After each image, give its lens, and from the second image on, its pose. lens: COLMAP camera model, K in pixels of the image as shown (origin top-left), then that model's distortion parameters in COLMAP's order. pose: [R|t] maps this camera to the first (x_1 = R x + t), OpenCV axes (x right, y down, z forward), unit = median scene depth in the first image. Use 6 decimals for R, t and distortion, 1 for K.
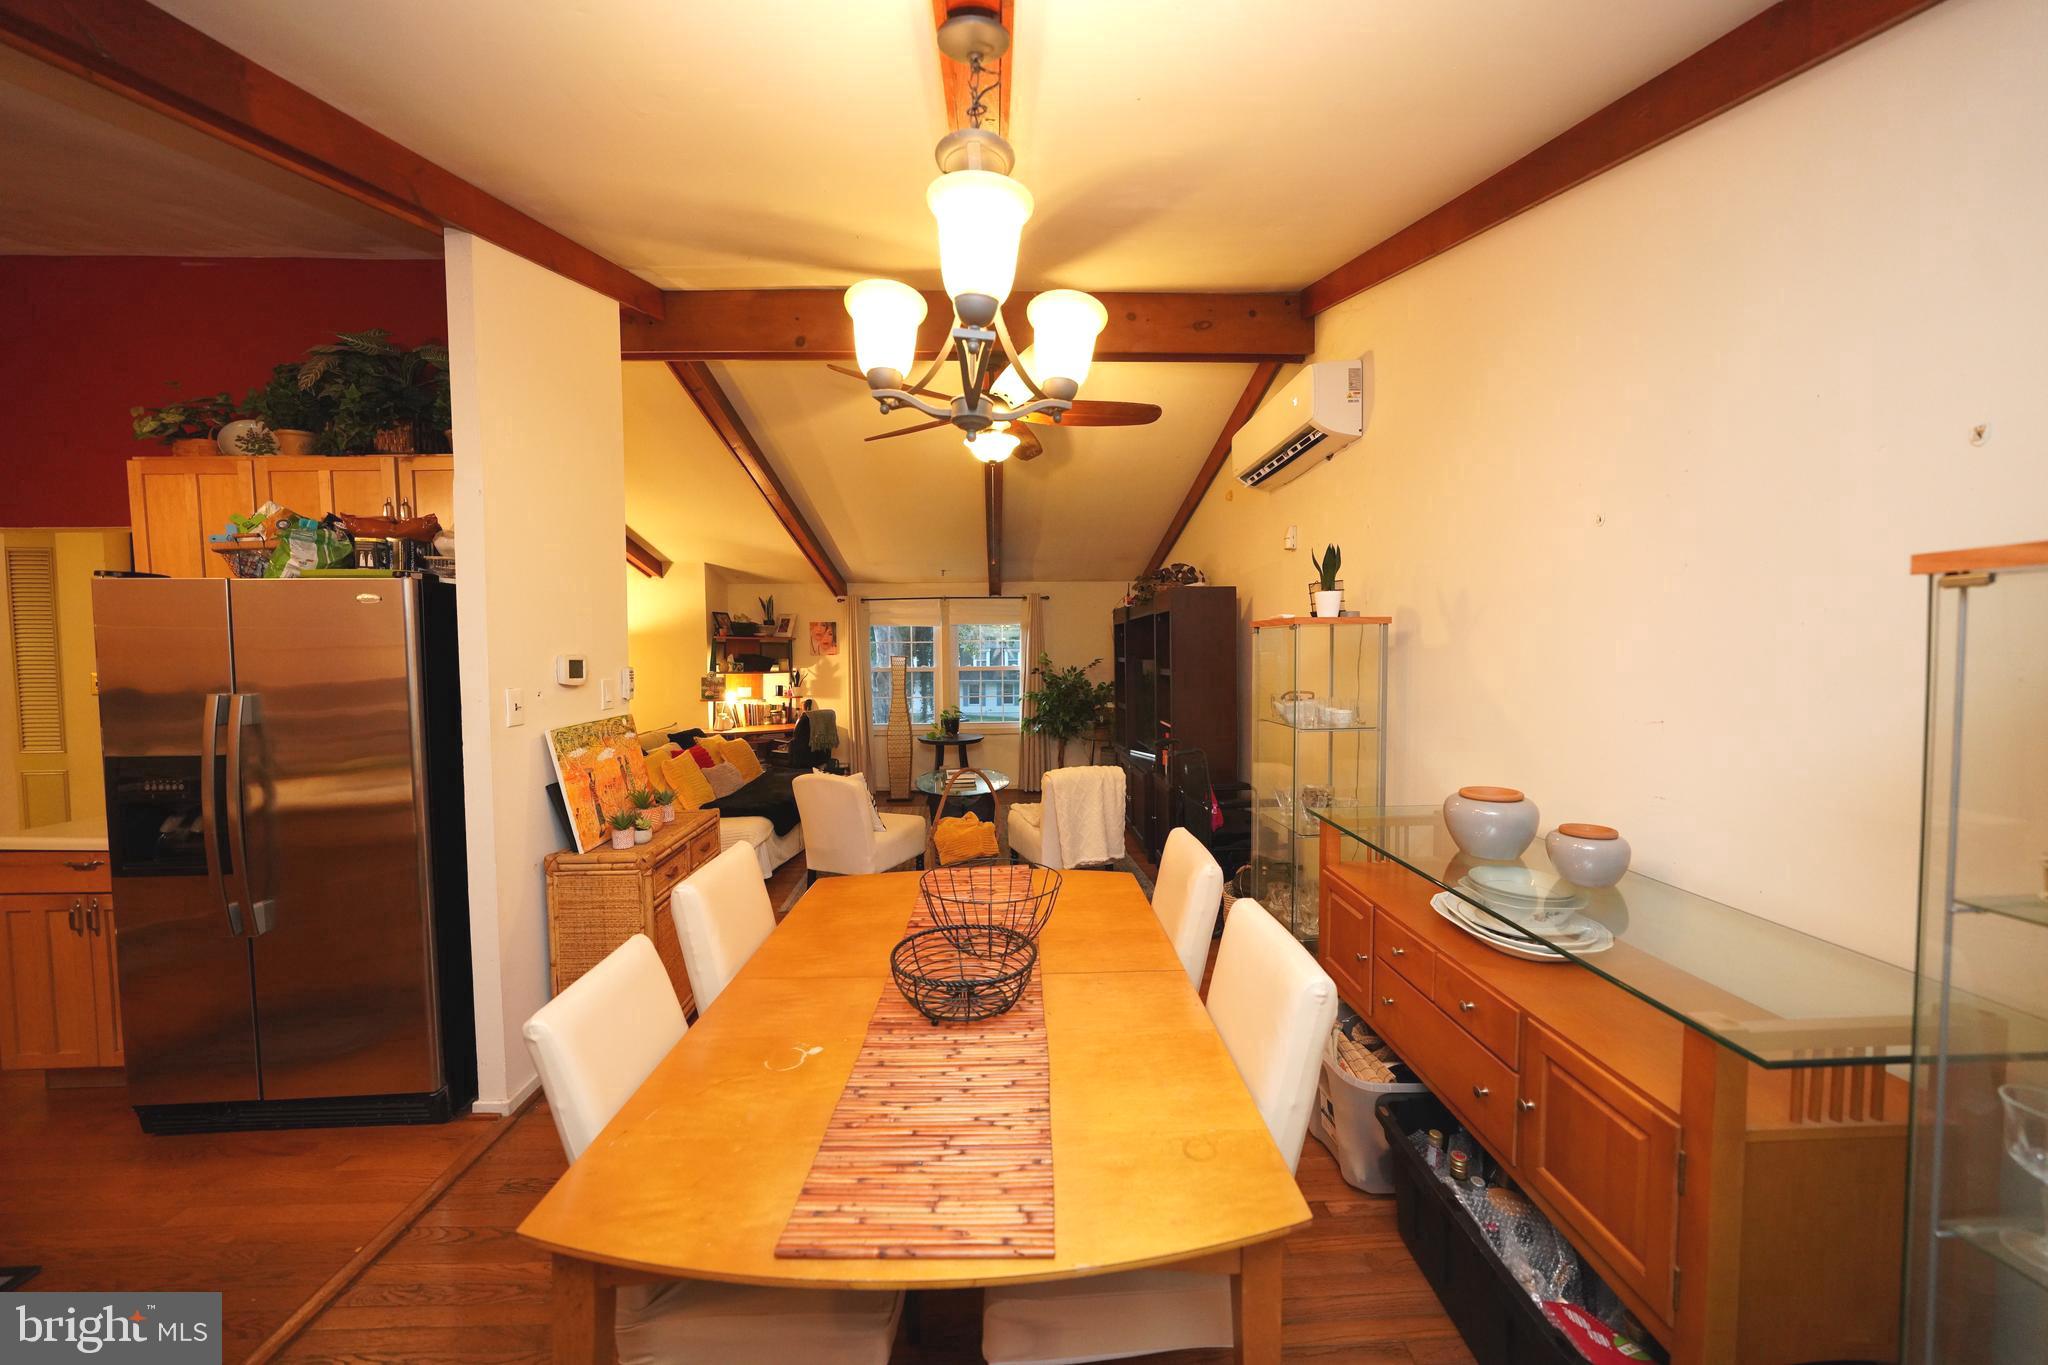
lens RADIAL K [[706.6, 0, 1033.2], [0, 706.6, 680.9], [0, 0, 1]] dist [-0.029885, 0.006439]
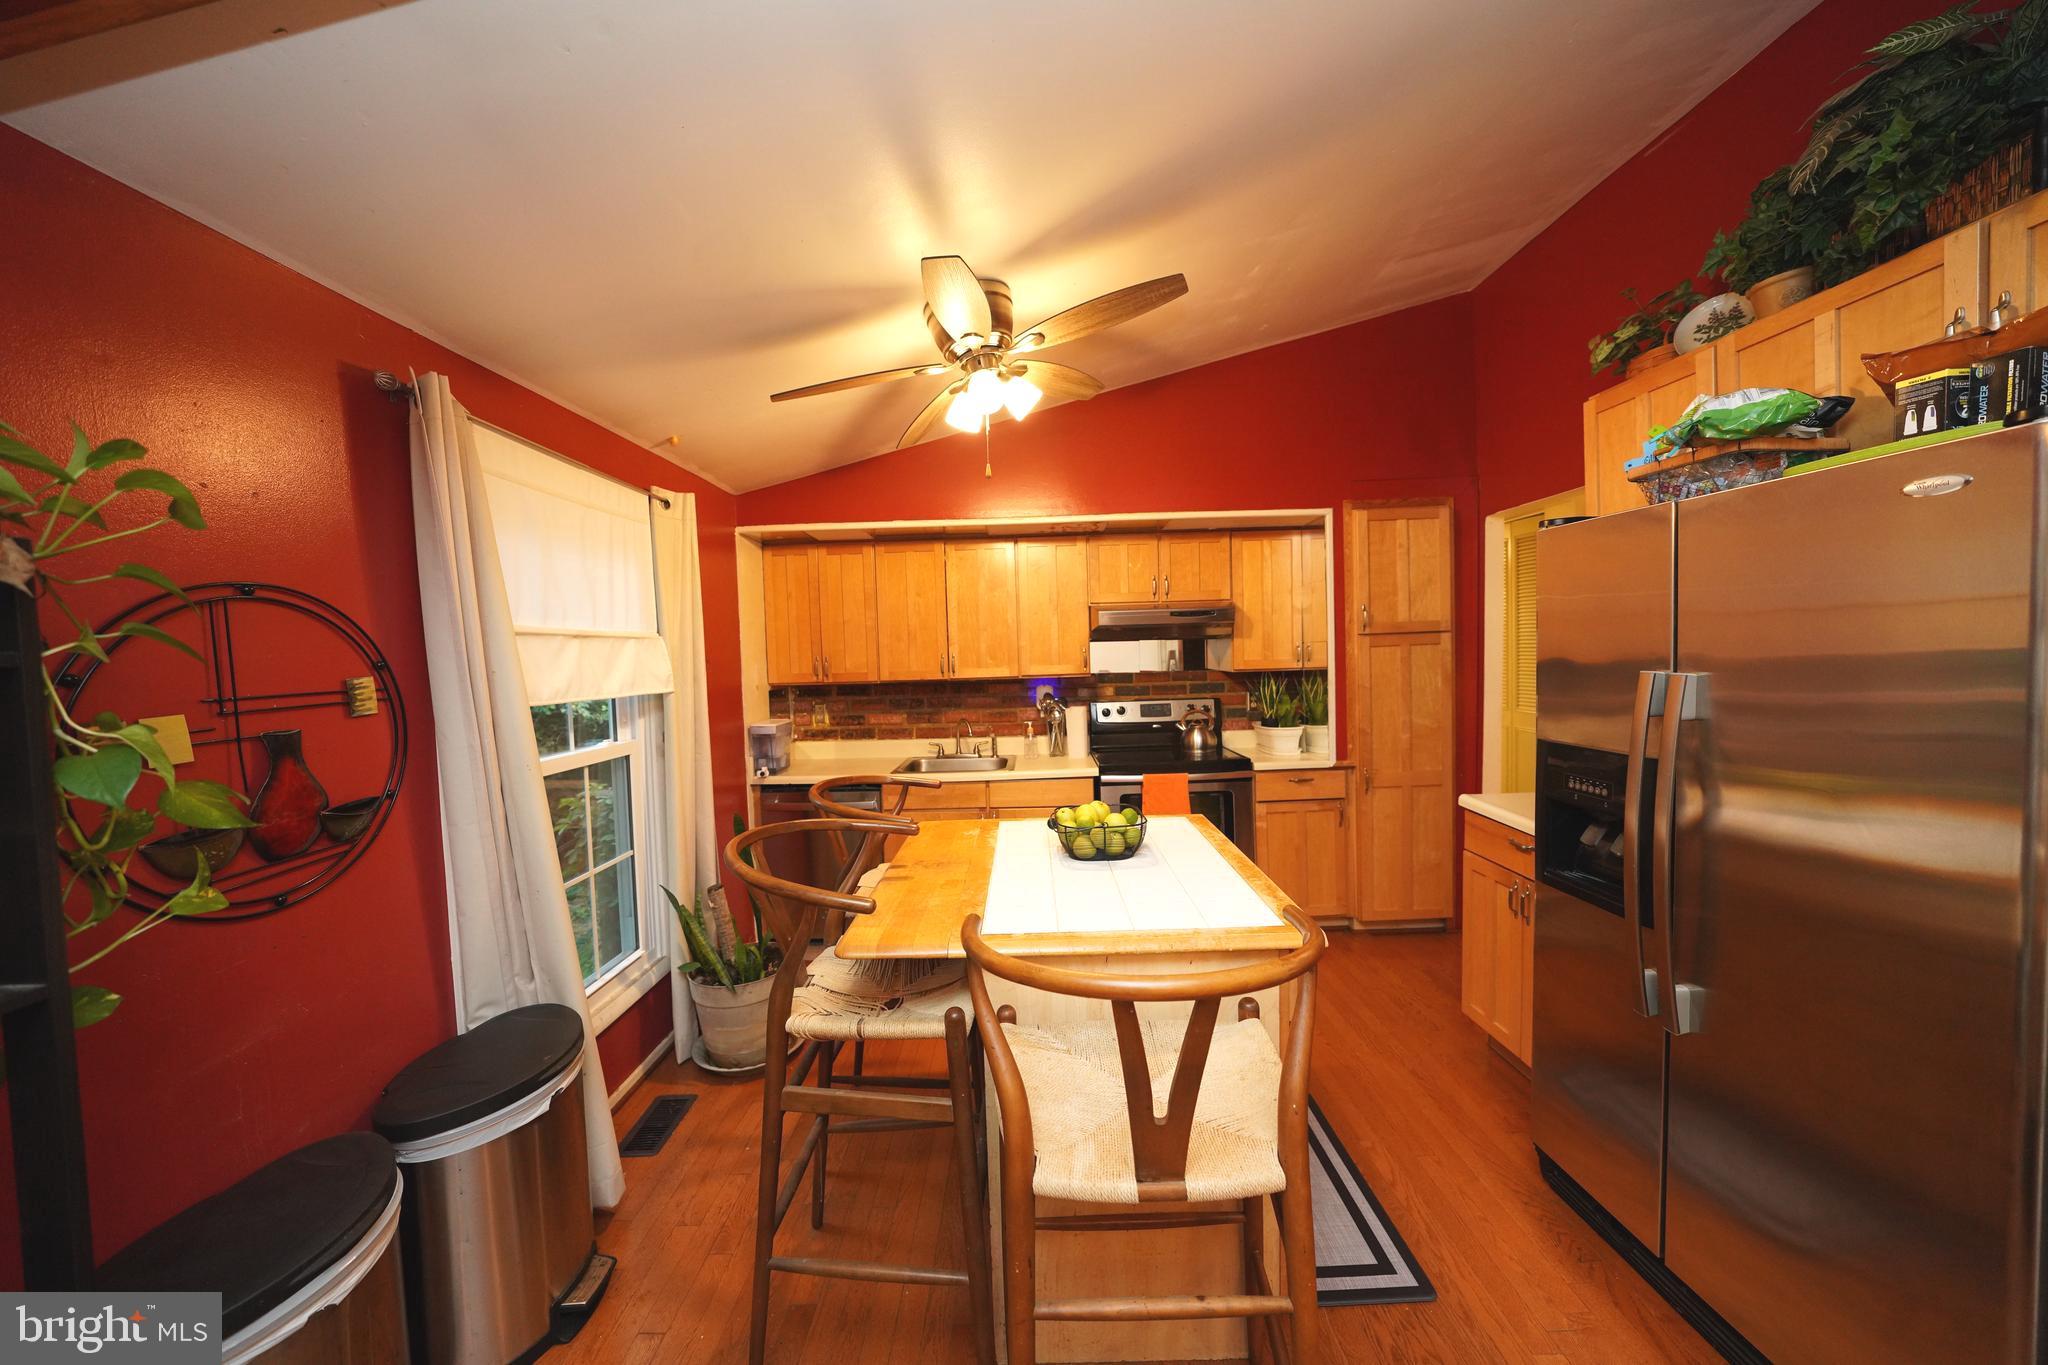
lens RADIAL K [[706.6, 0, 1030.0], [0, 706.6, 681.7], [0, 0, 1]] dist [-0.029885, 0.006439]
pose [[-0.047243, 0.055236, -0.997355, -0.129179], [-0.011869, 0.998368, 0.055855, -0.000663], [0.998813, 0.014477, -0.046511, 0.113296]]
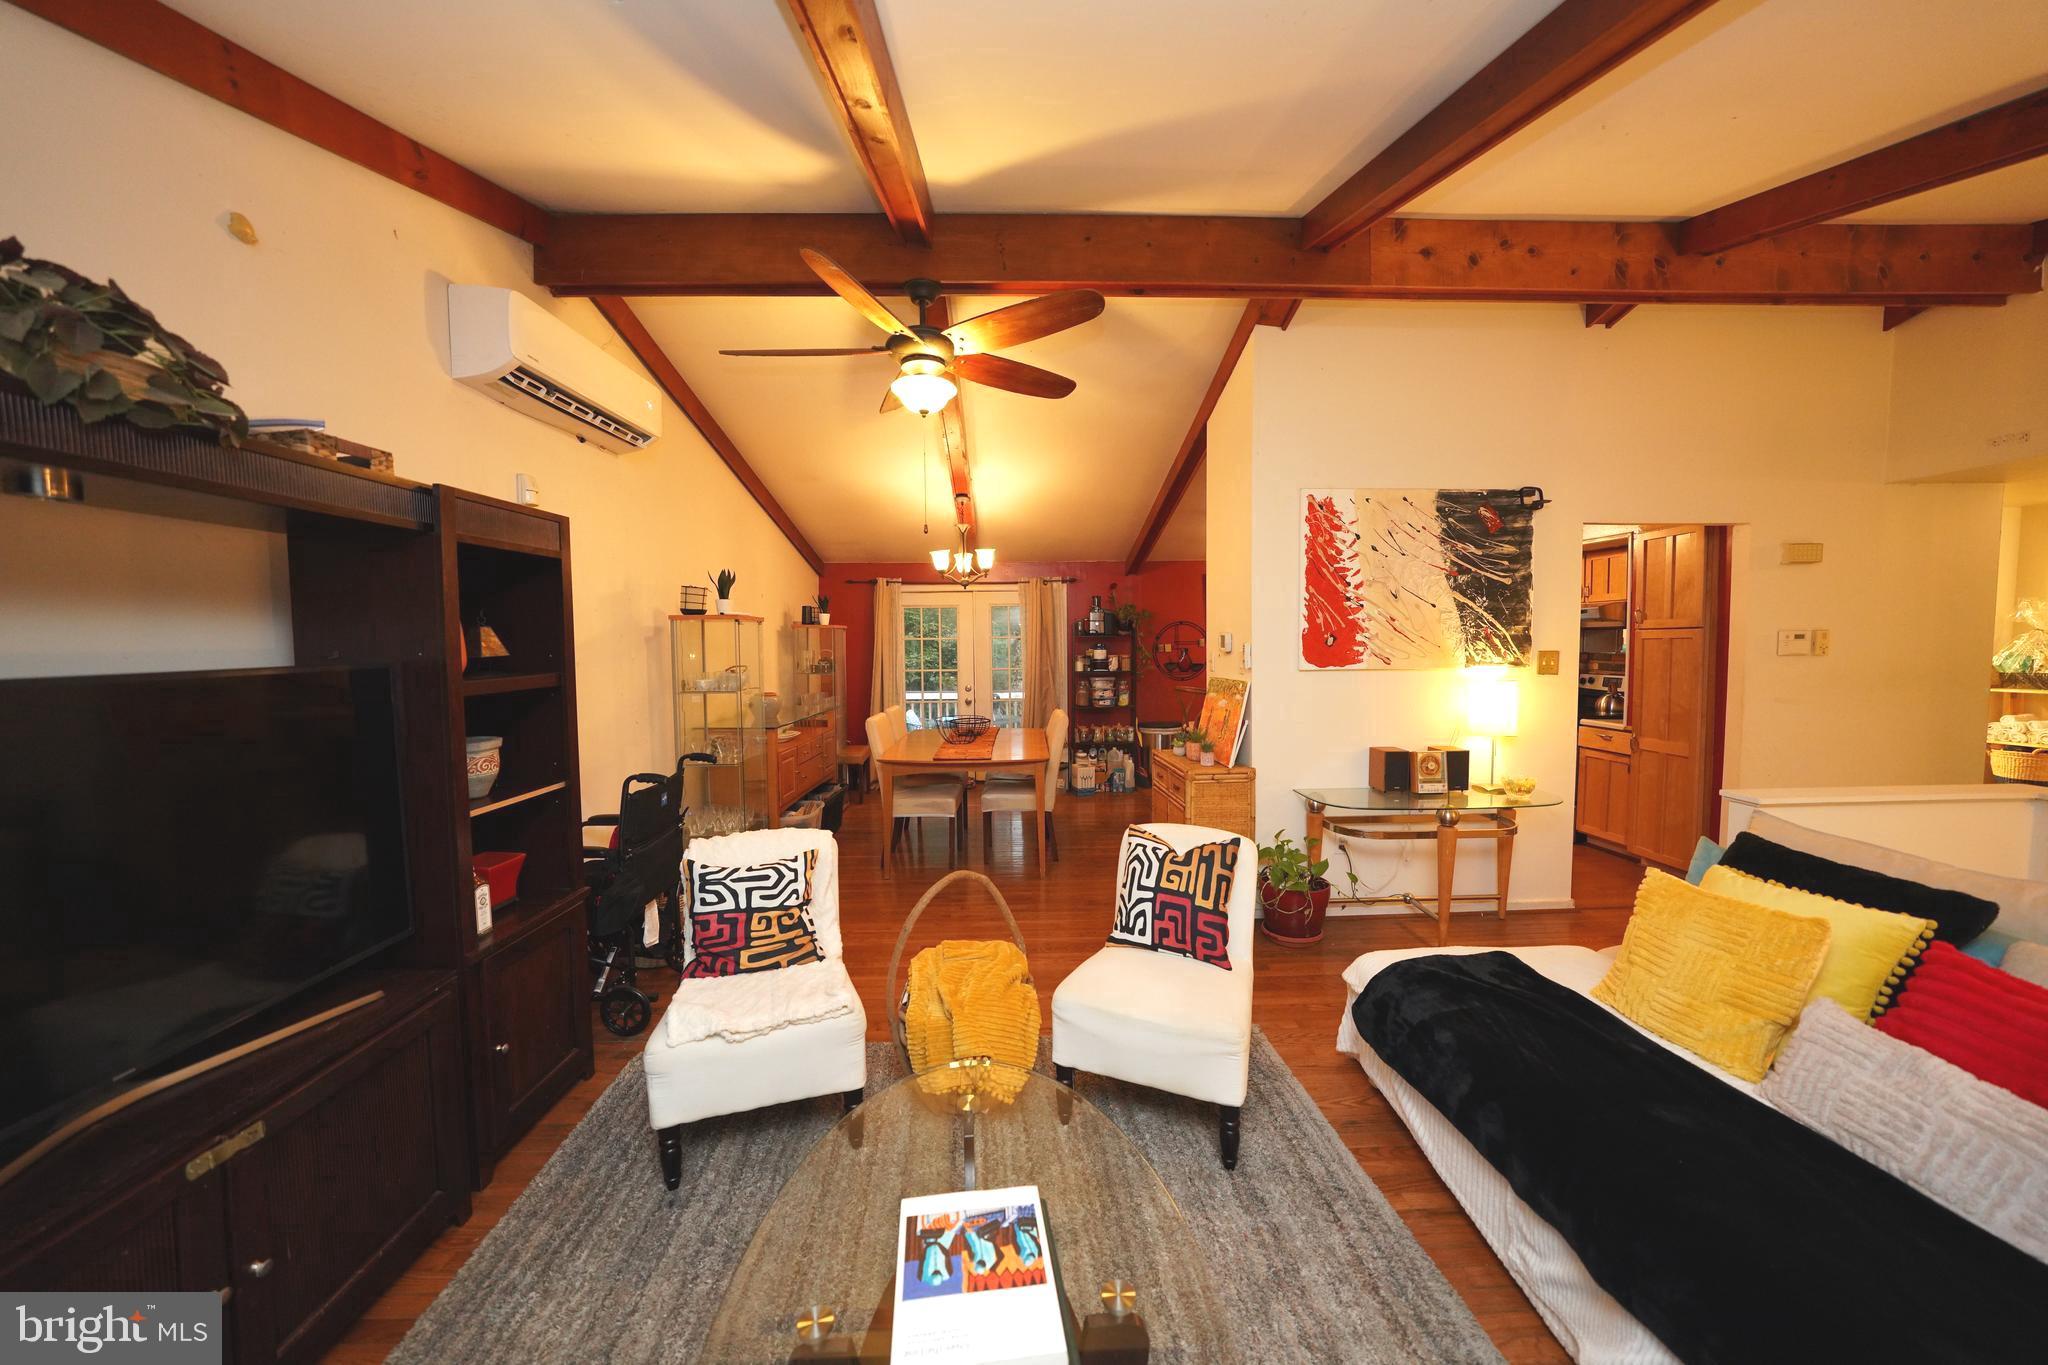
lens RADIAL K [[706.6, 0, 1026.5], [0, 706.6, 682.2], [0, 0, 1]] dist [-0.029885, 0.006439]
pose [[-0.999521, 0.015993, 0.026507, -0.097276], [0.018622, 0.994603, 0.102071, -0.034218], [-0.024732, 0.102515, -0.994424, 0.928083]]
